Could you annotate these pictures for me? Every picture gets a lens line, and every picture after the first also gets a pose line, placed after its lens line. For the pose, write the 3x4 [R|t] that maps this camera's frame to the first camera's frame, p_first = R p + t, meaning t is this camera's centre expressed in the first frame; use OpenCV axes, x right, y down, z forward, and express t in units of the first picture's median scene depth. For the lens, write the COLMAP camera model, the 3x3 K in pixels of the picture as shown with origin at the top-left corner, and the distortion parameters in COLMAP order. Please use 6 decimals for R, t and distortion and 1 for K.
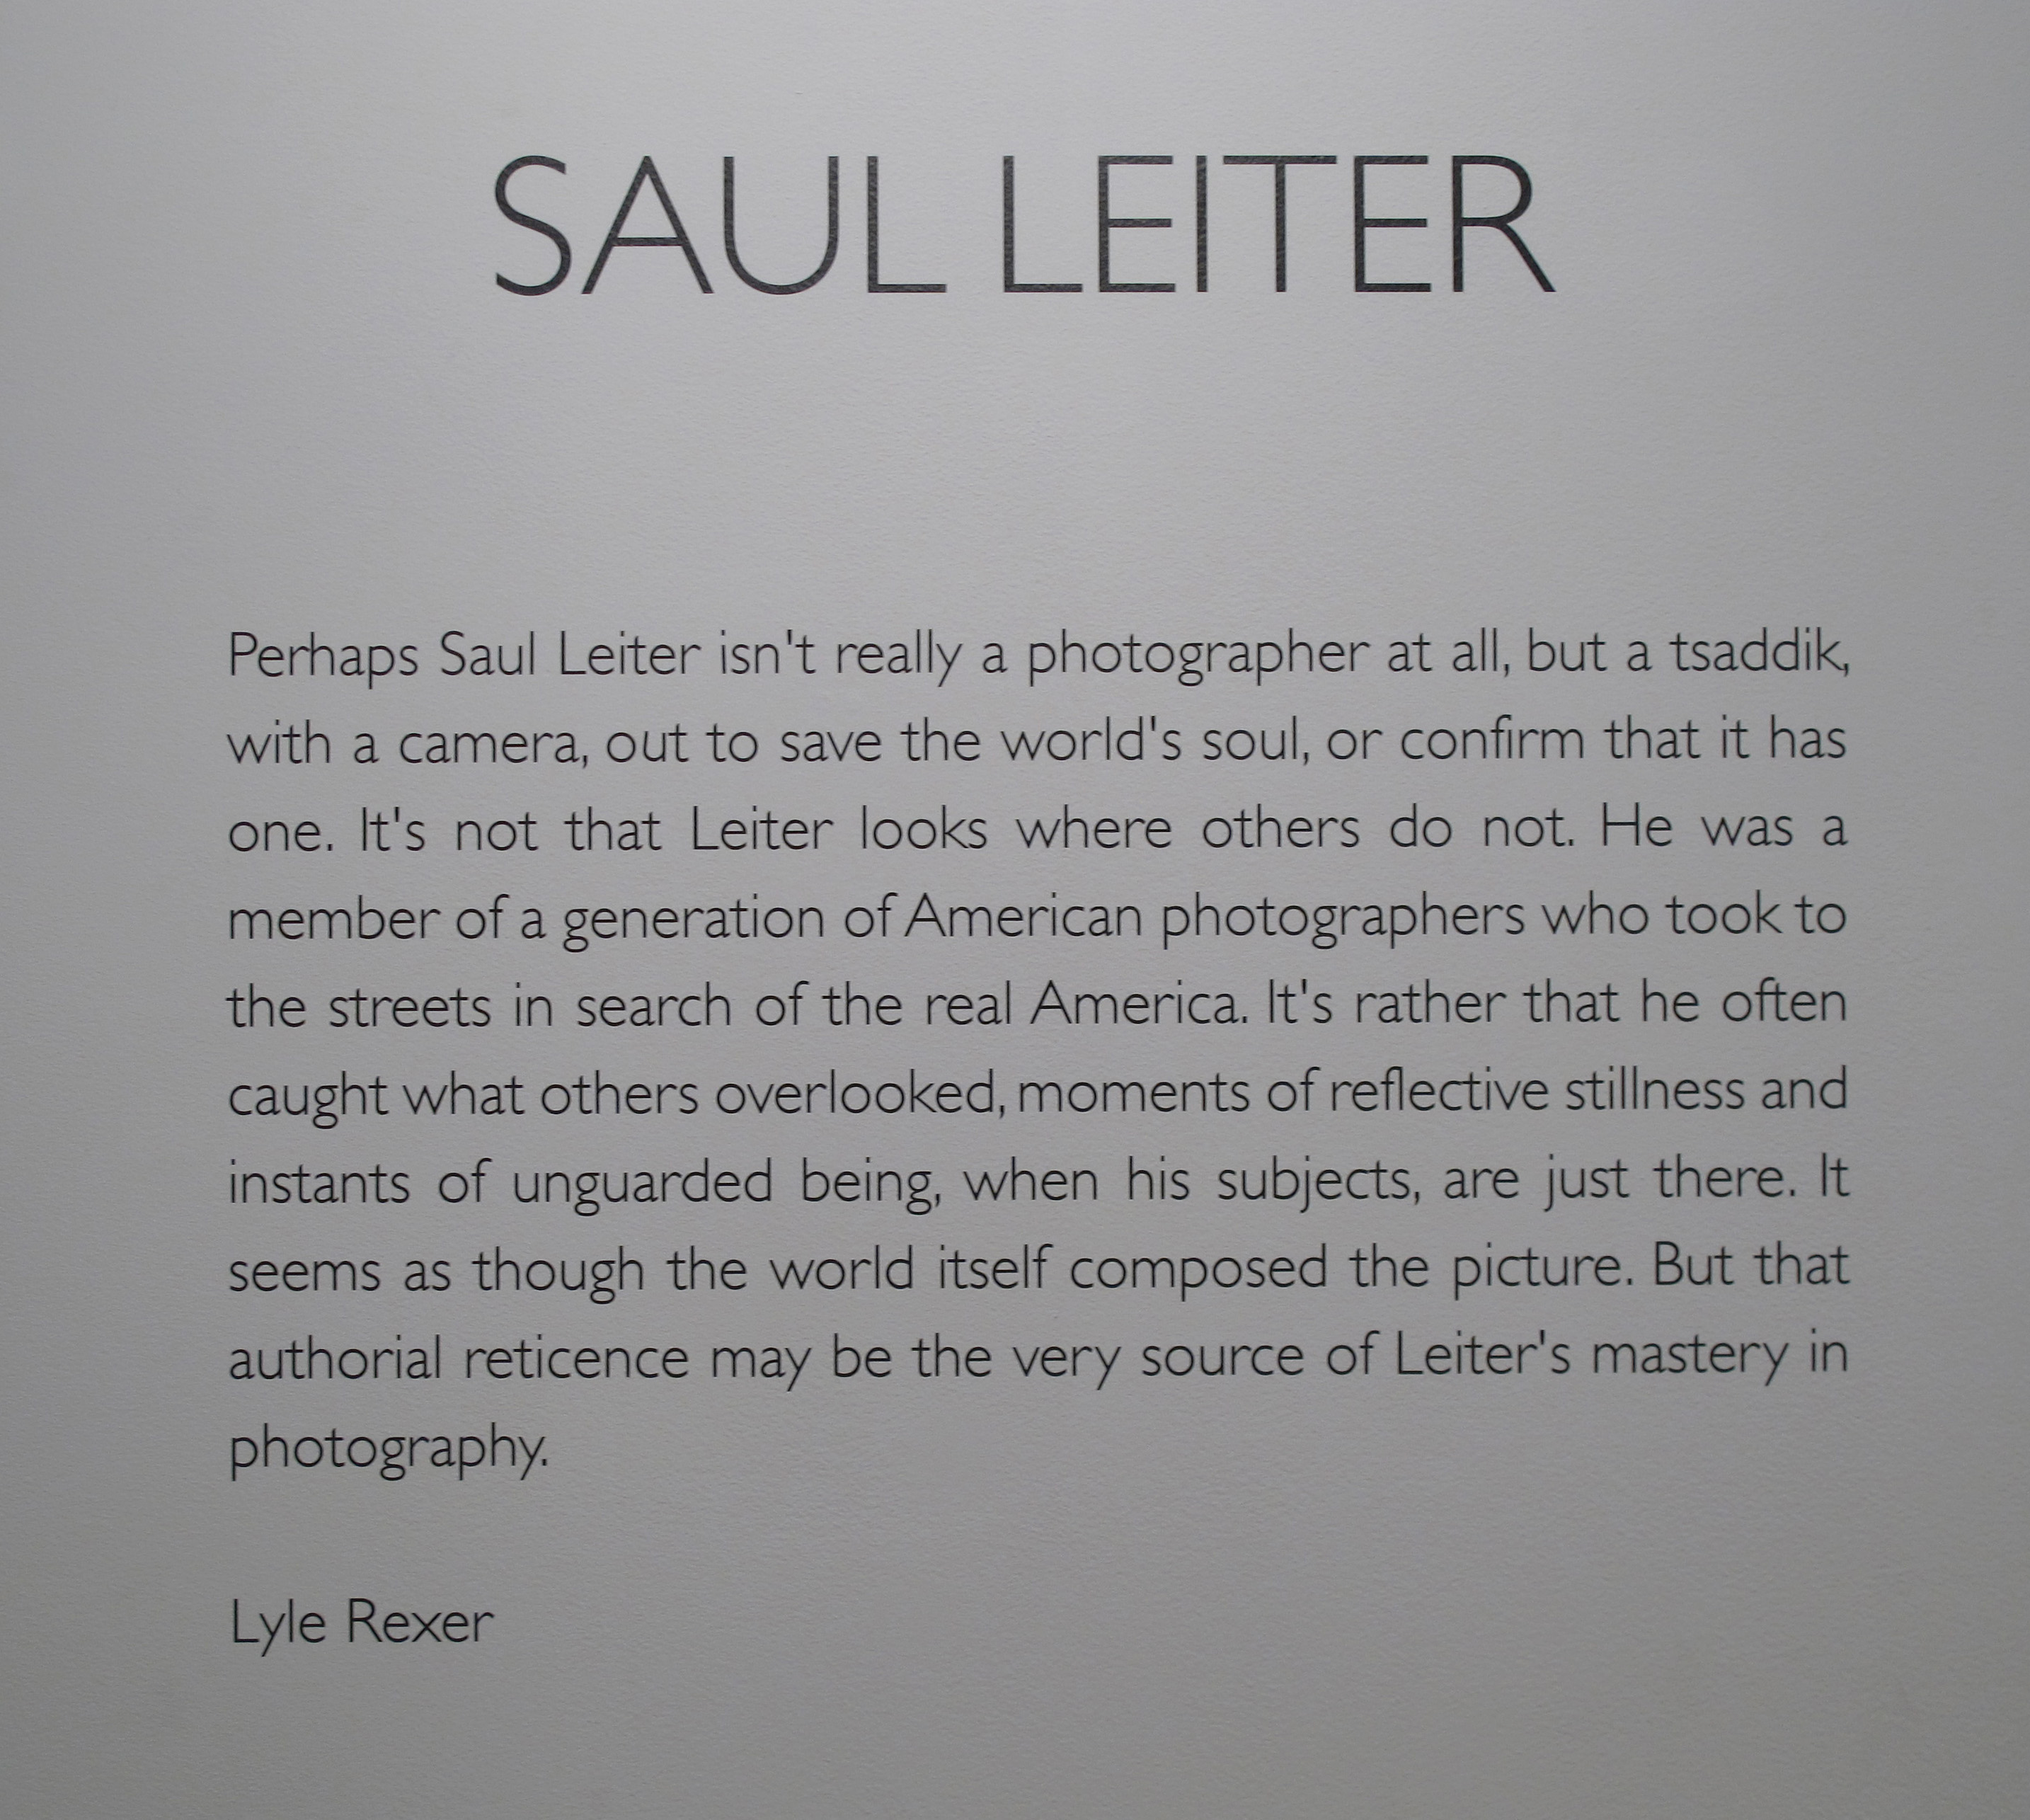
lens RADIAL K [[3899.5, 0, 1013.7], [0, 3899.5, 895.6], [0, 0, 1]] dist [-0.014878, 0.000000]
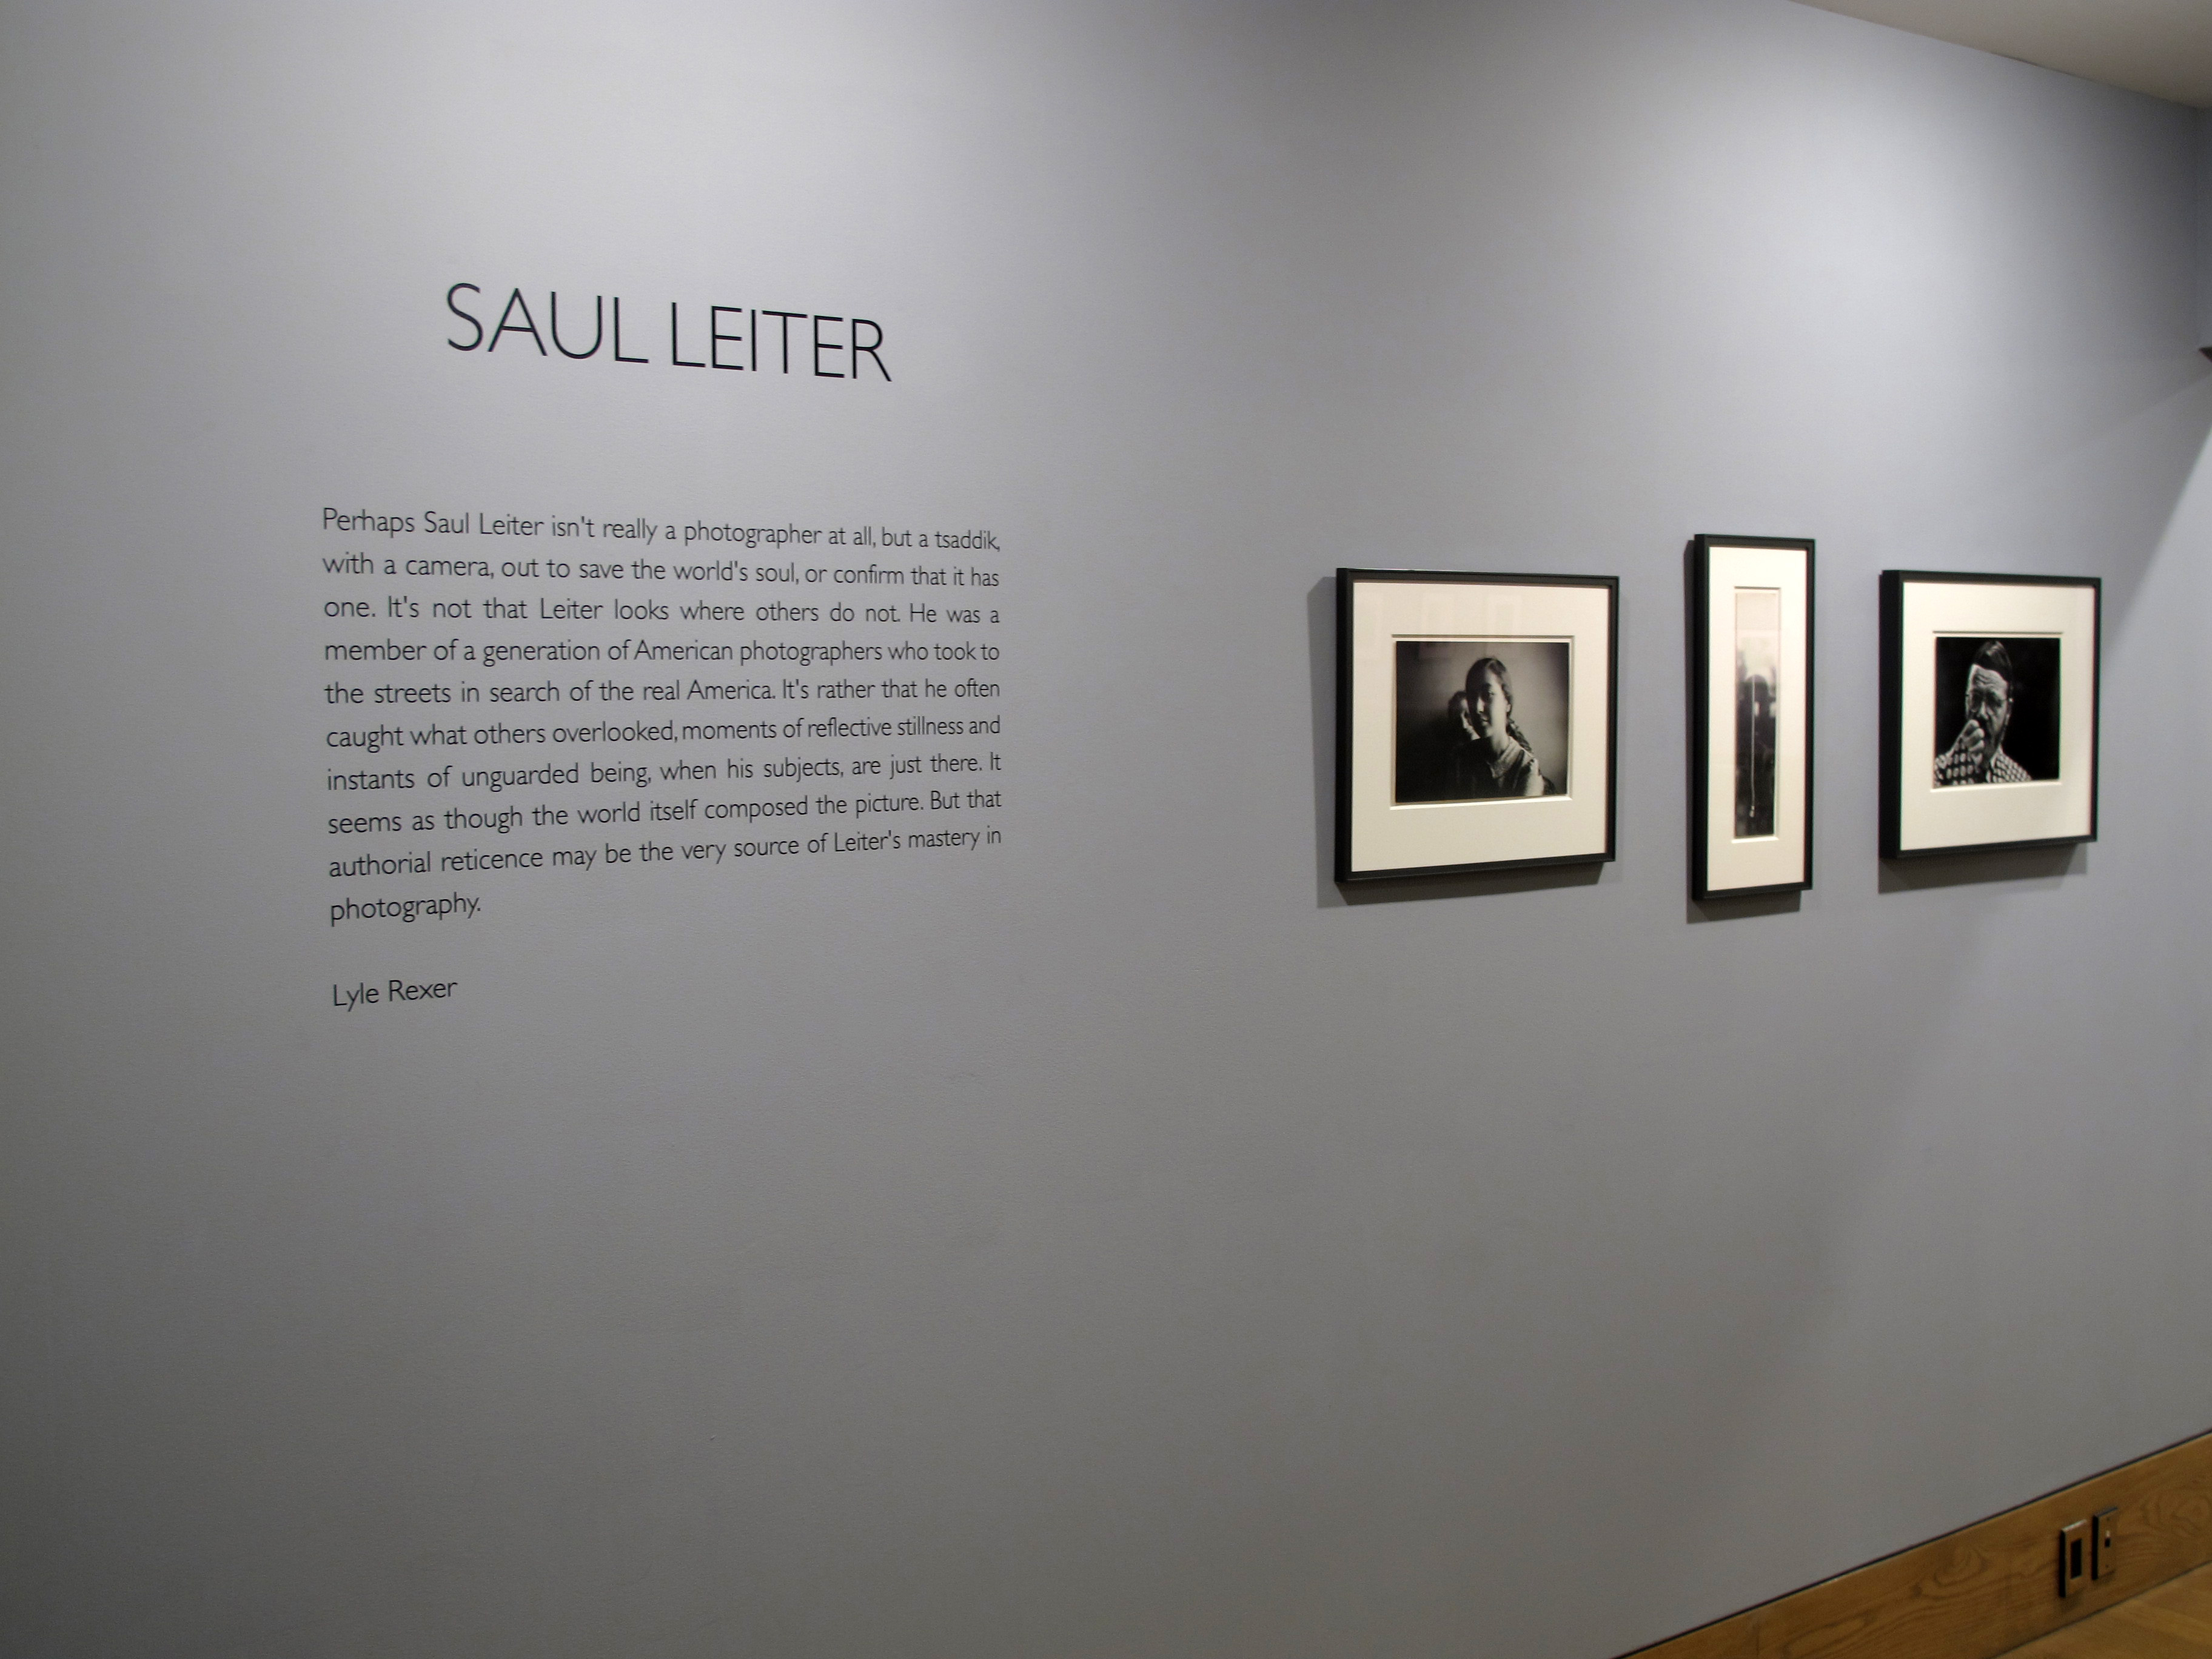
lens RADIAL K [[2455.8, 0, 1097.4], [0, 2455.8, 830.5], [0, 0, 1]] dist [0.002416, 0.000000]
pose [[0.827040, -0.036092, 0.560983, -0.586870], [0.012696, 0.998882, 0.045546, 0.046597], [-0.562000, -0.030546, 0.826573, -0.282592]]
